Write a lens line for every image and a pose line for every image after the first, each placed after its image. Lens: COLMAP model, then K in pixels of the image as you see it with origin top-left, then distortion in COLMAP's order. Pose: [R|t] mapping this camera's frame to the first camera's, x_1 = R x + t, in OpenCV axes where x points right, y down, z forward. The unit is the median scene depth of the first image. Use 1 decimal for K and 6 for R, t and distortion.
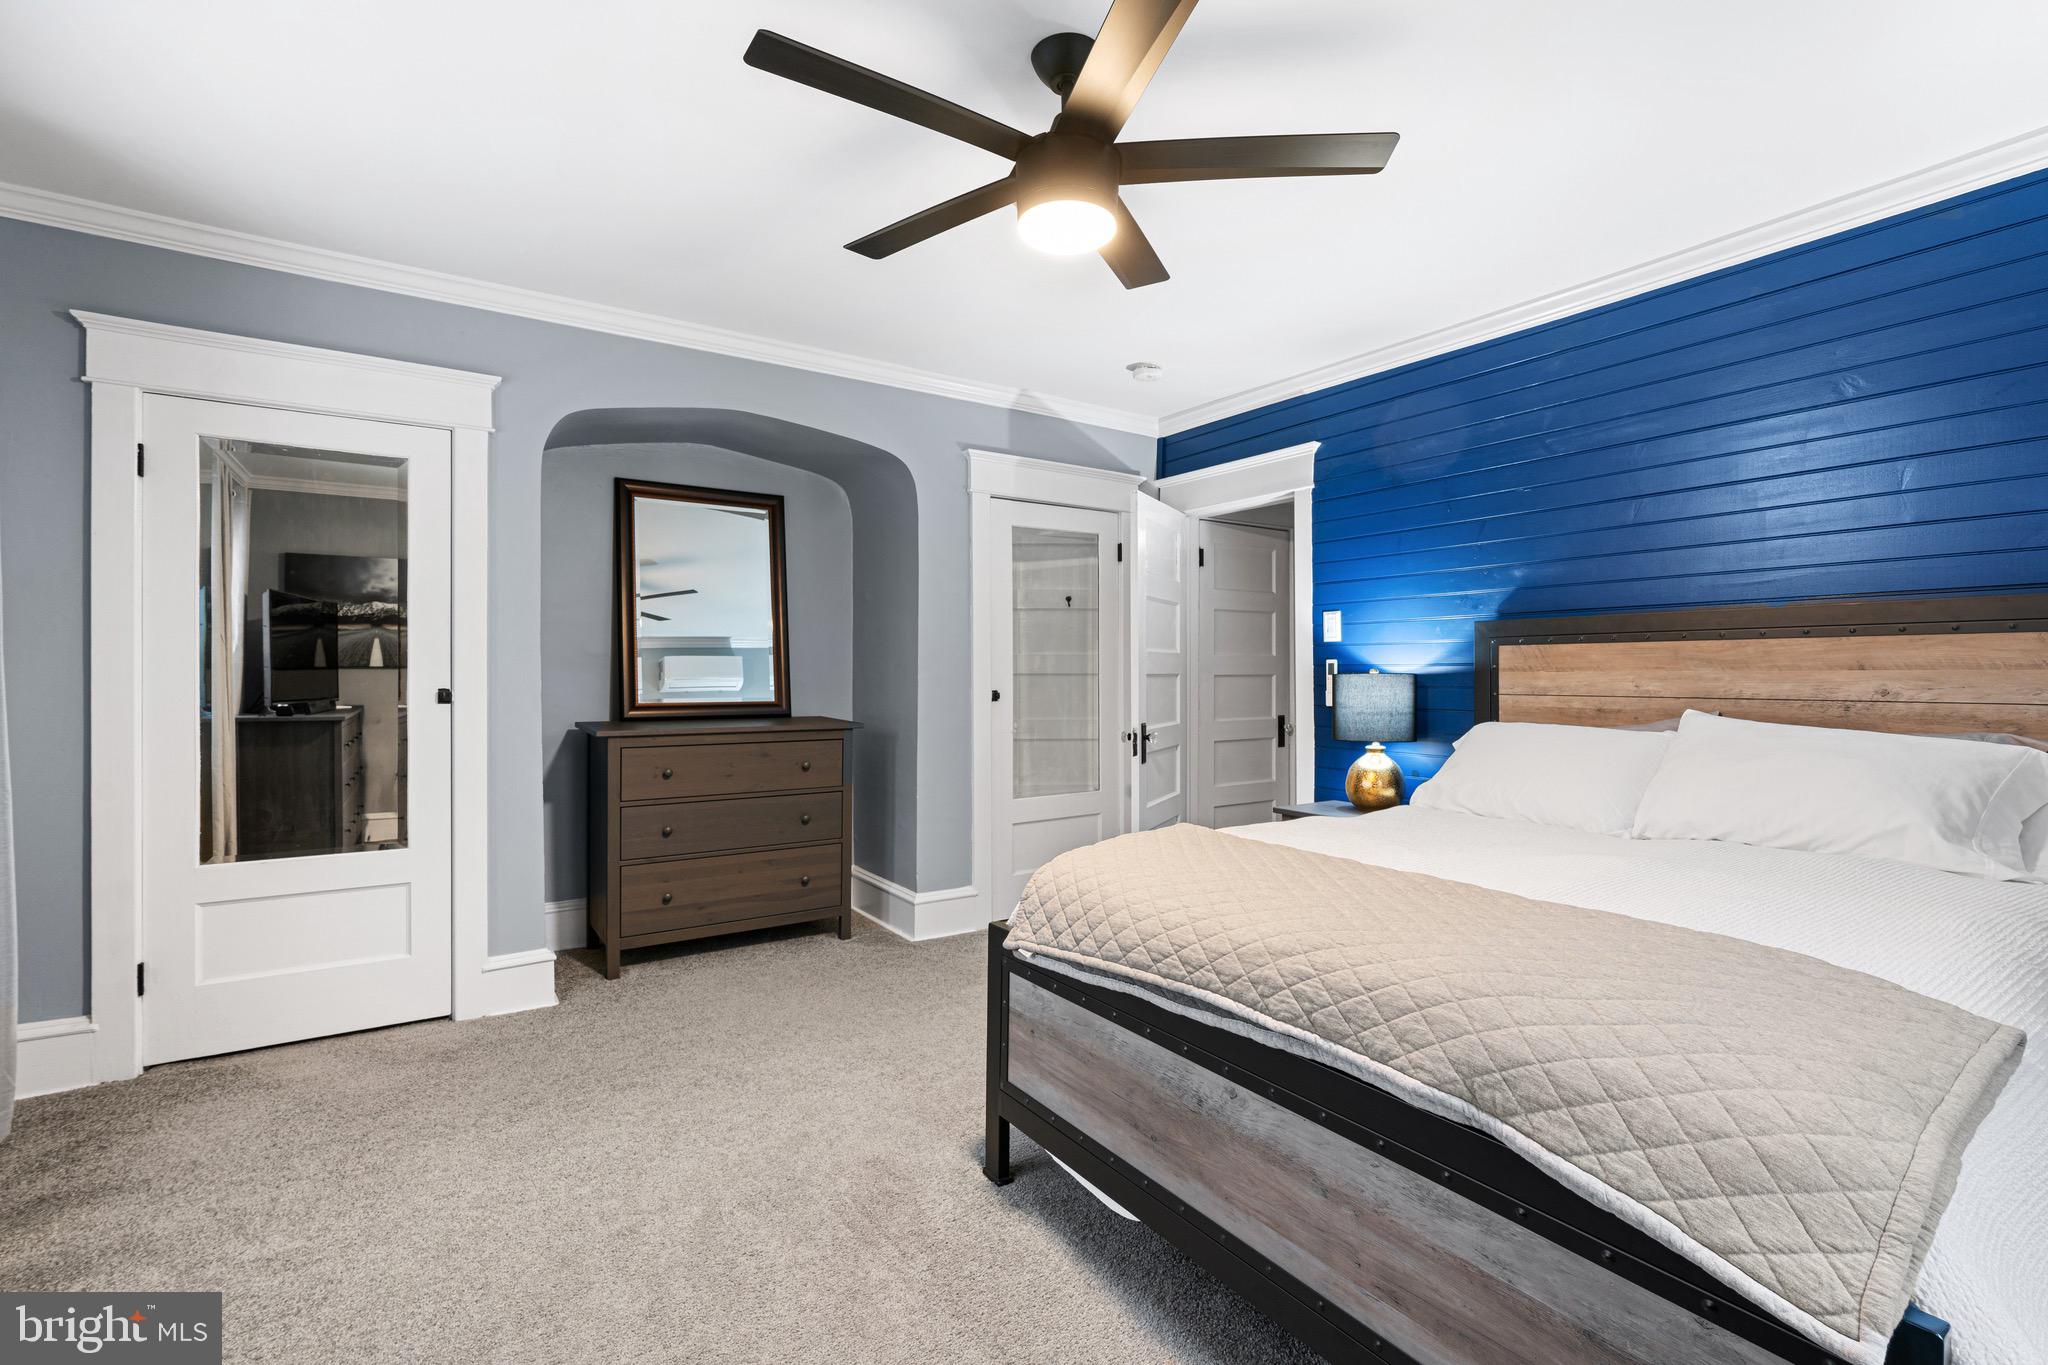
lens RADIAL K [[913.5, 0, 1018.2], [0, 913.5, 676.9], [0, 0, 1]] dist [-0.000313, -0.000192]
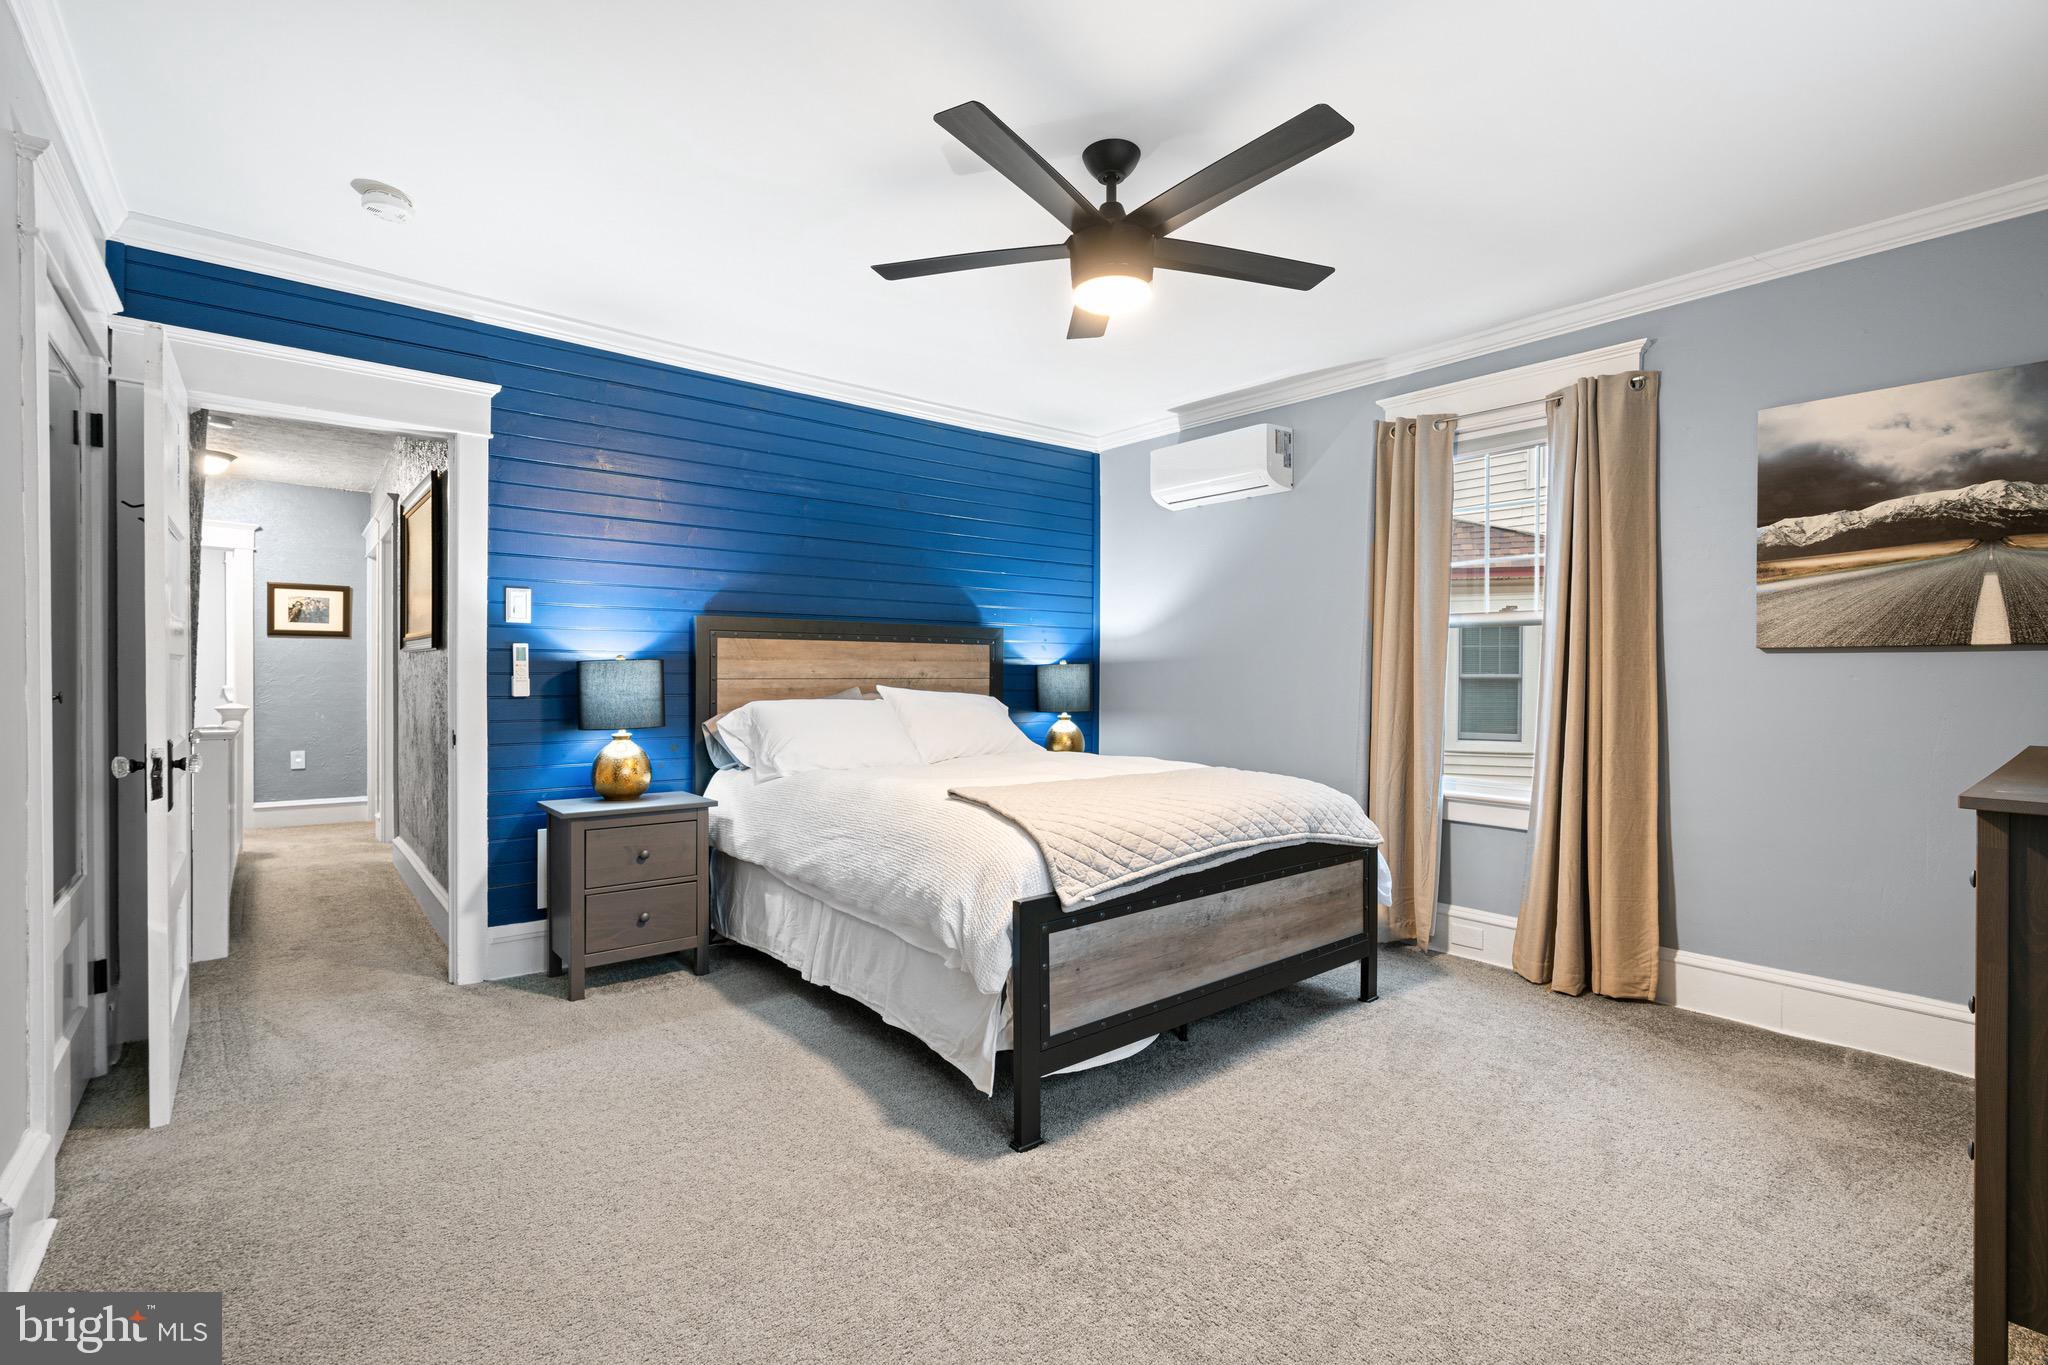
lens RADIAL K [[913.5, 0, 1018.2], [0, 913.5, 676.9], [0, 0, 1]] dist [-0.000313, -0.000192]
pose [[-0.100565, -0.005386, 0.994916, -0.975236], [-0.000076, 0.999985, 0.005406, 0.014440], [-0.994931, 0.000468, -0.100564, 1.043934]]
